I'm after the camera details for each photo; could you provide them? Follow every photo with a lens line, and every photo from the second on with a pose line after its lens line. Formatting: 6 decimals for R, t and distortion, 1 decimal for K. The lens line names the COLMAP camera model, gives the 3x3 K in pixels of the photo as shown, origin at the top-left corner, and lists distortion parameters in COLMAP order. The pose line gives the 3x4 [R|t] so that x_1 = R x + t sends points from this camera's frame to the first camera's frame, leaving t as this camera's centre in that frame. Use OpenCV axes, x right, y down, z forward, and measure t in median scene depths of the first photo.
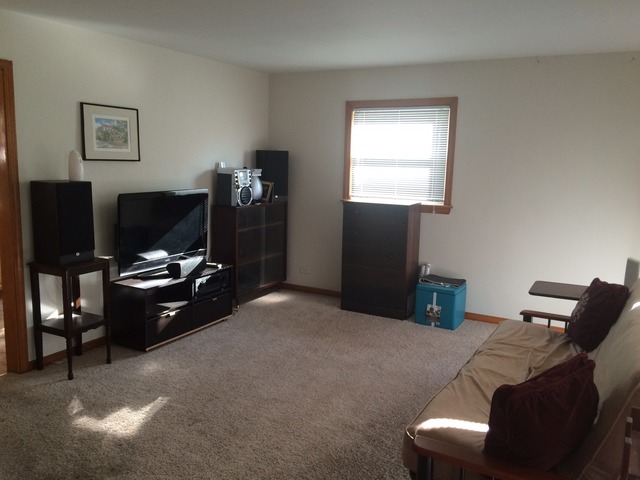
lens RADIAL K [[542.4, 0, 321.2], [0, 542.4, 242.5], [0, 0, 1]] dist [0.081364, -0.020031]
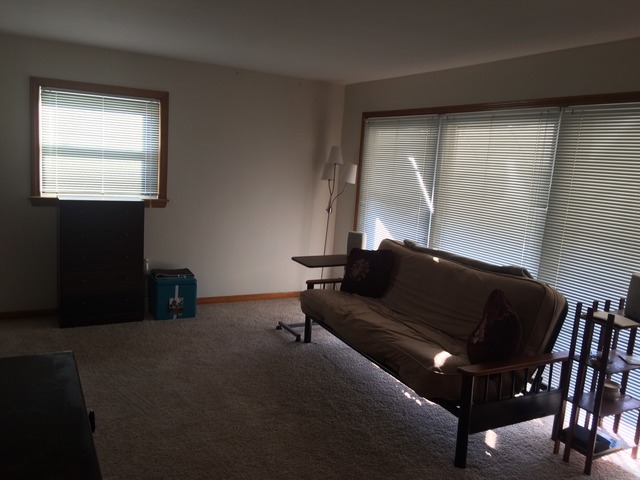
lens RADIAL K [[542.4, 0, 320.7], [0, 542.4, 238.4], [0, 0, 1]] dist [0.081364, -0.020031]
pose [[0.541096, -0.111119, 0.833587, -0.465652], [0.084802, 0.993389, 0.077375, -0.049144], [-0.836674, 0.028823, 0.546942, 0.204847]]
